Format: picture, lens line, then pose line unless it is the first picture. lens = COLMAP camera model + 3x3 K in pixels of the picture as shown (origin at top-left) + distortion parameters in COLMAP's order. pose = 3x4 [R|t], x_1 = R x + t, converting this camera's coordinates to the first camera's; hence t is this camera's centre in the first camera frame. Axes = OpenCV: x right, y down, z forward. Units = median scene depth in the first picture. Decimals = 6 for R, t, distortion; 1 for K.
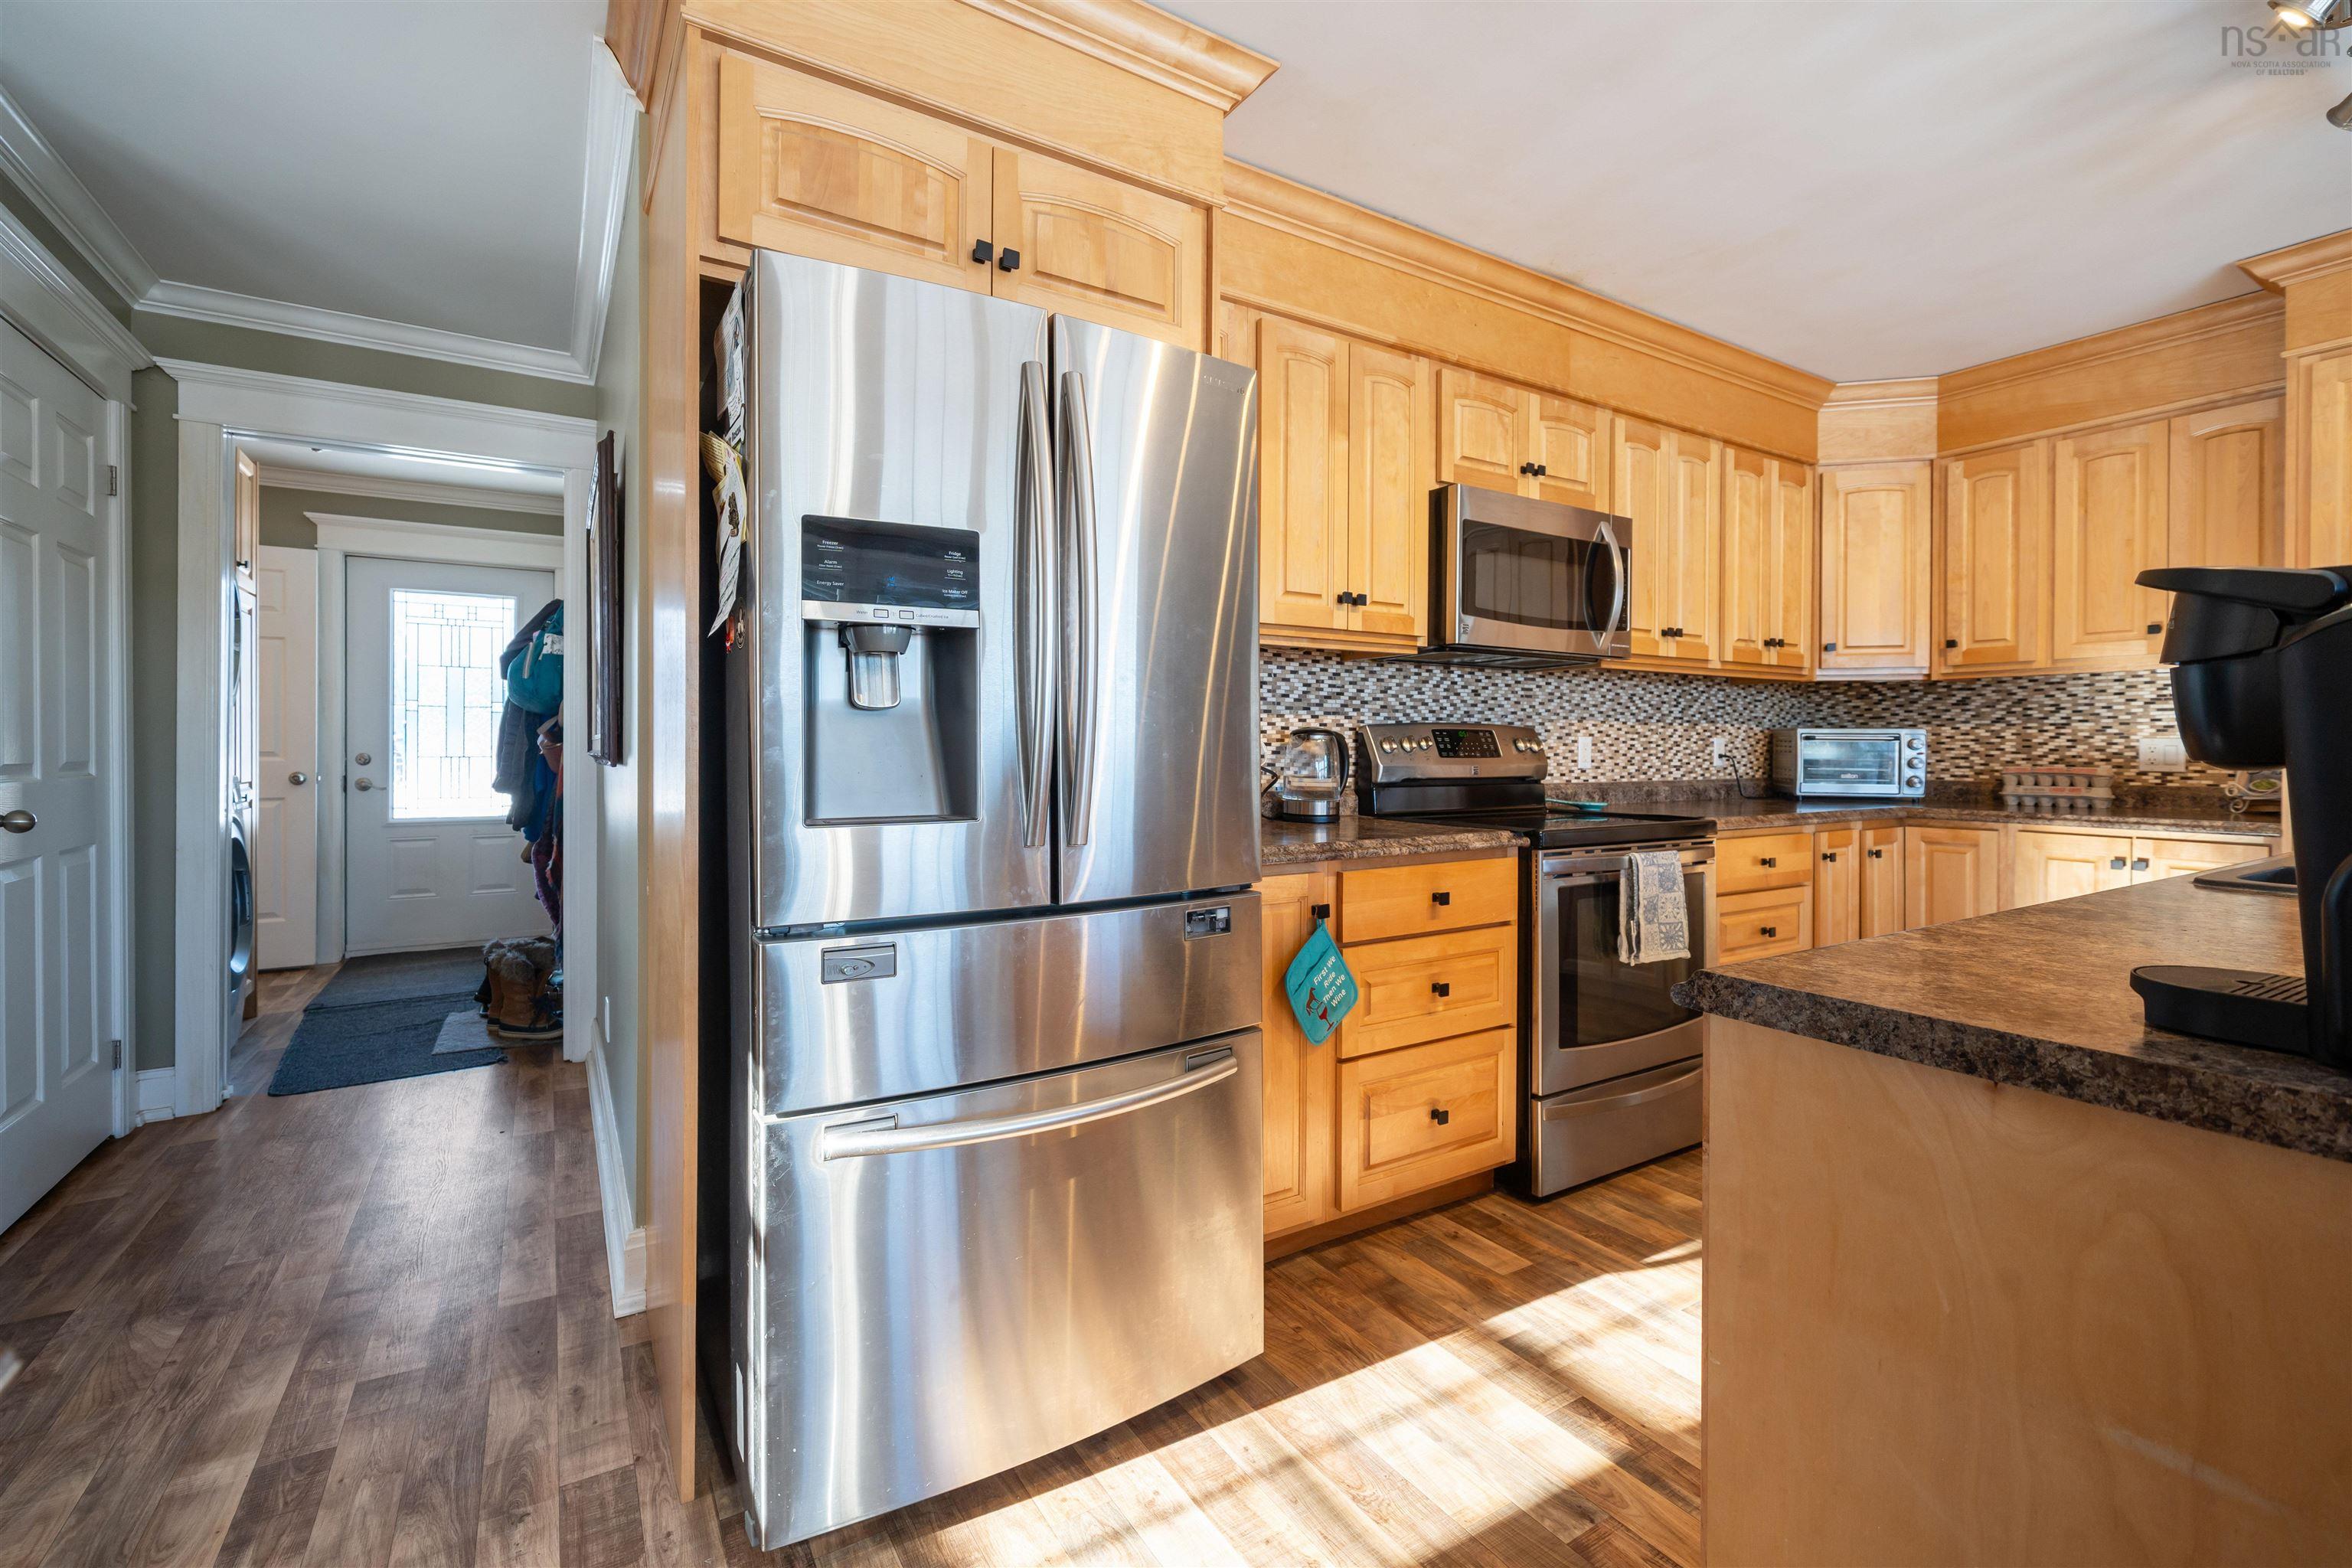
lens RADIAL K [[1019.0, 0, 1174.0], [0, 1019.0, 737.9], [0, 0, 1]] dist [0.000614, -0.001040]
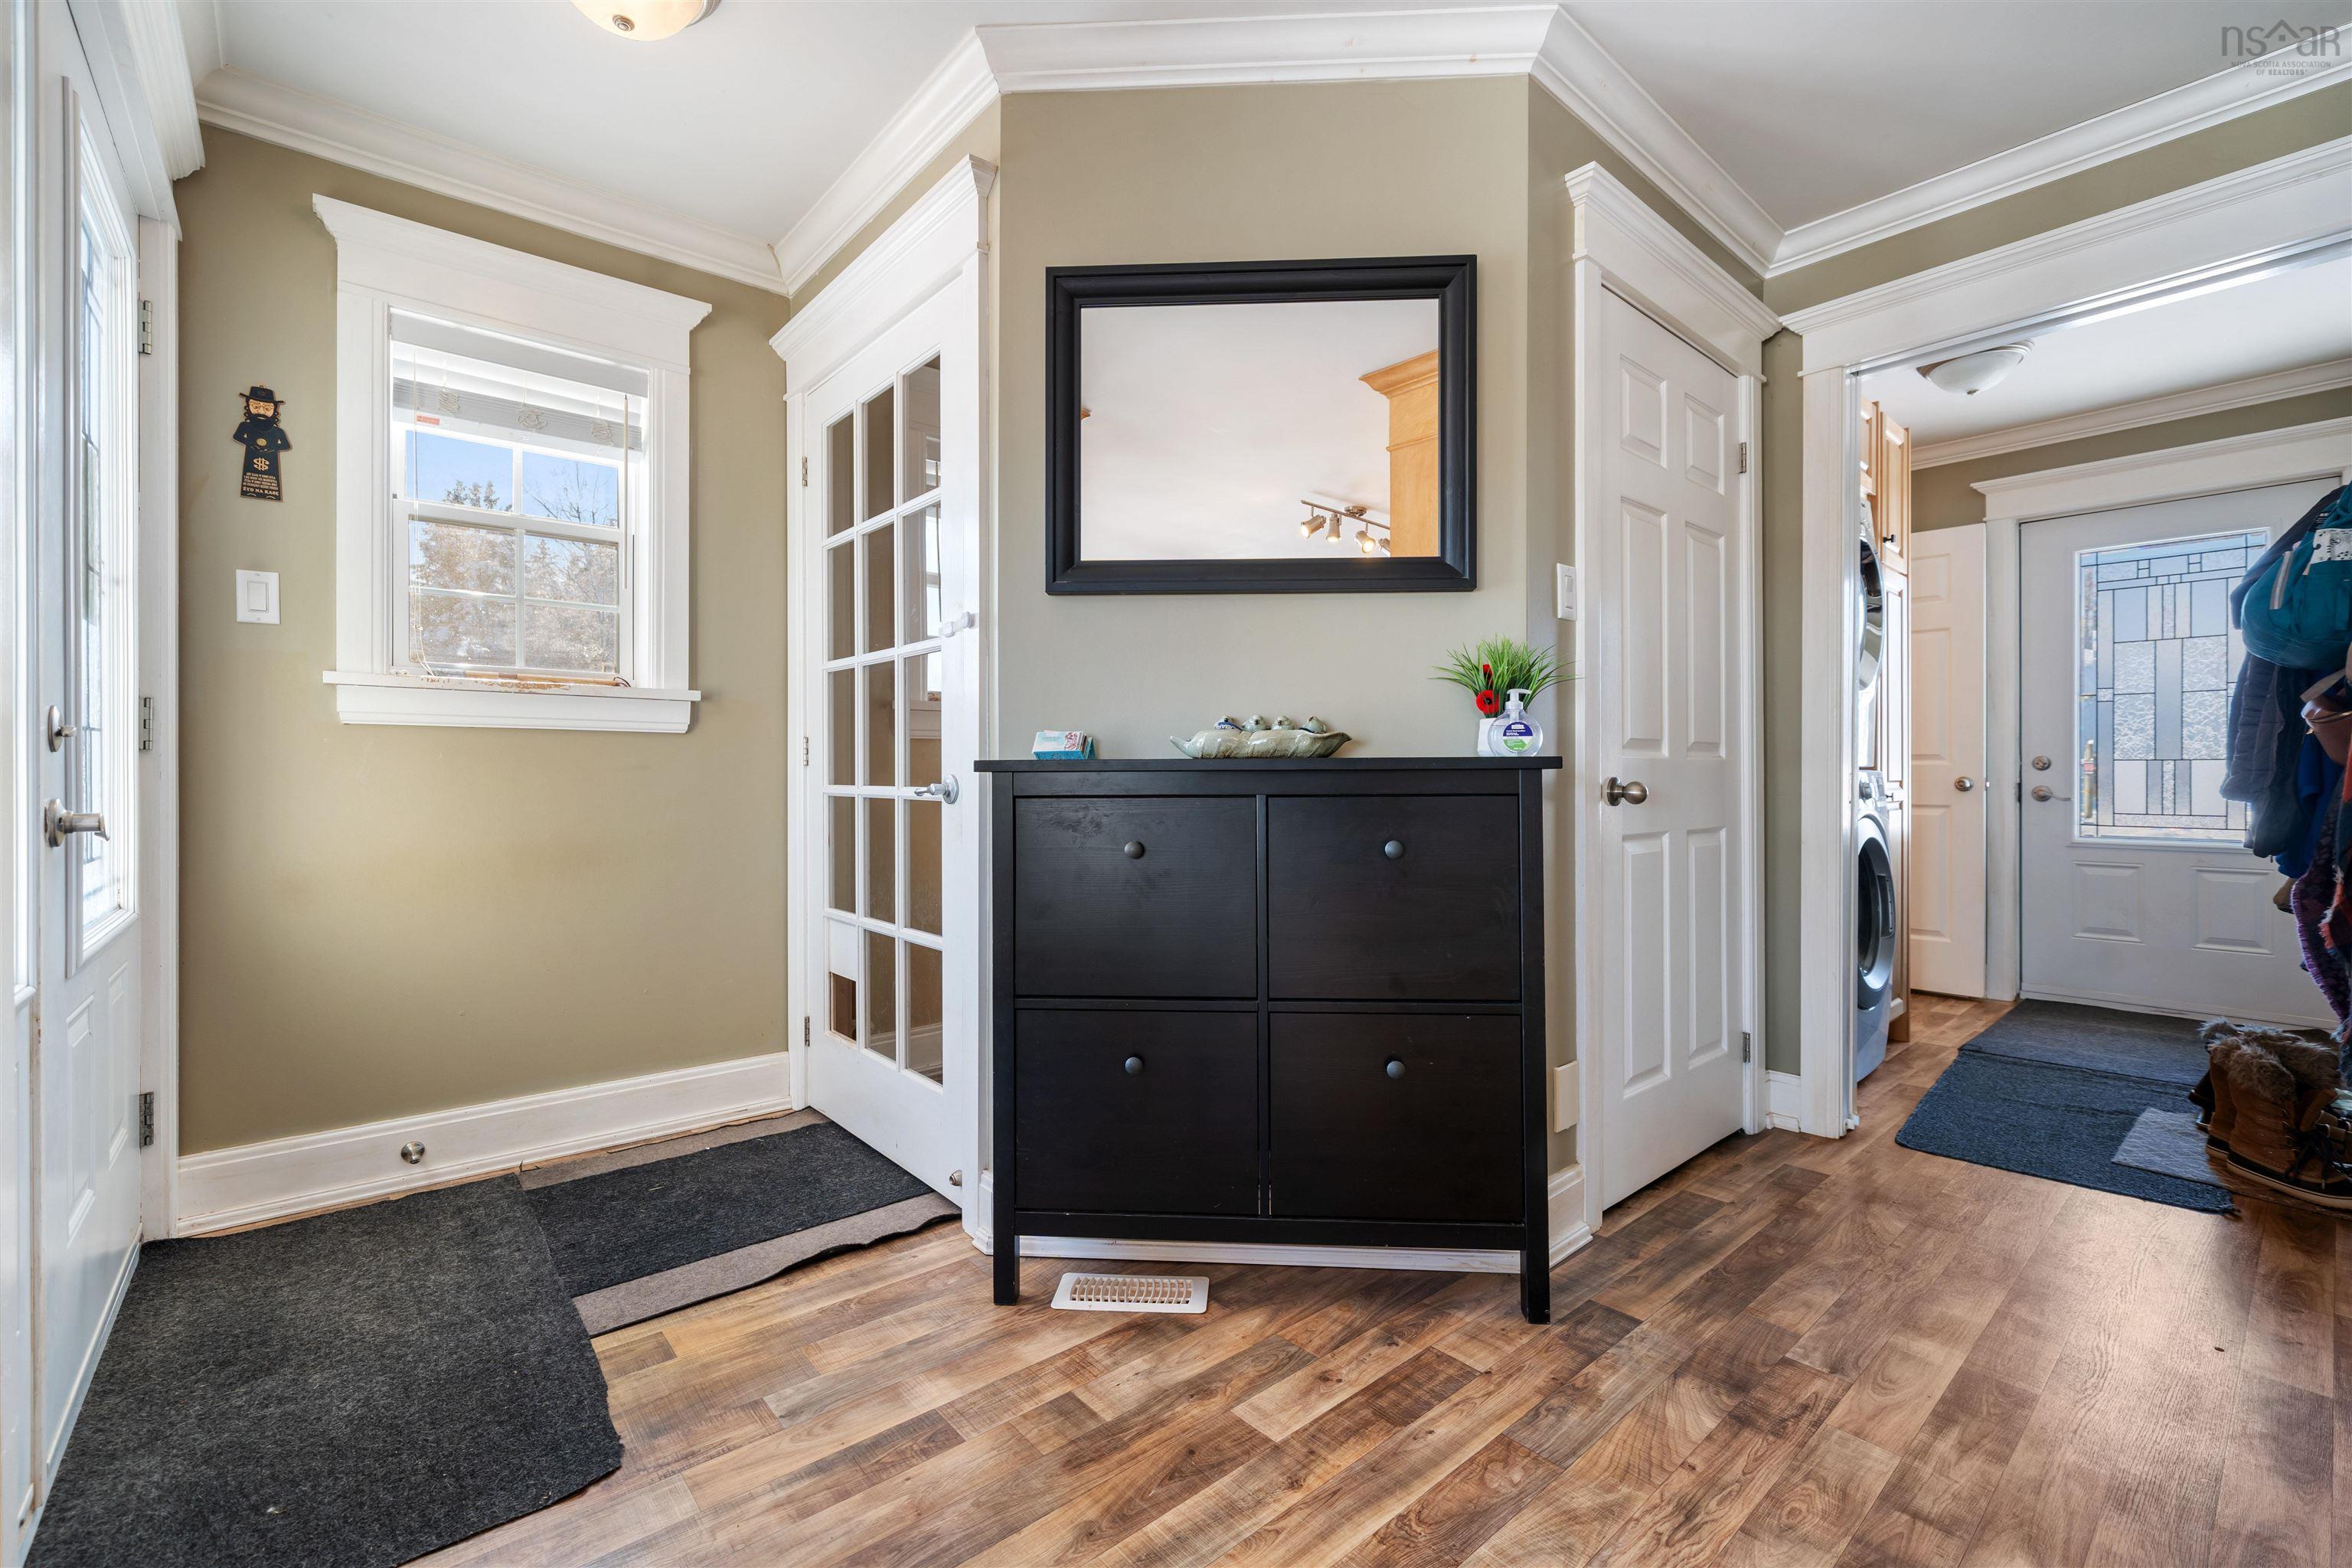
lens RADIAL K [[1004.3, 0, 1181.9], [0, 1004.3, 780.7], [0, 0, 1]] dist [0.001710, -0.000237]
pose [[0.163441, 0.001527, -0.986552, -0.155261], [0.006164, 0.999978, 0.002569, 0.043620], [0.986534, -0.006501, 0.163428, 0.266824]]
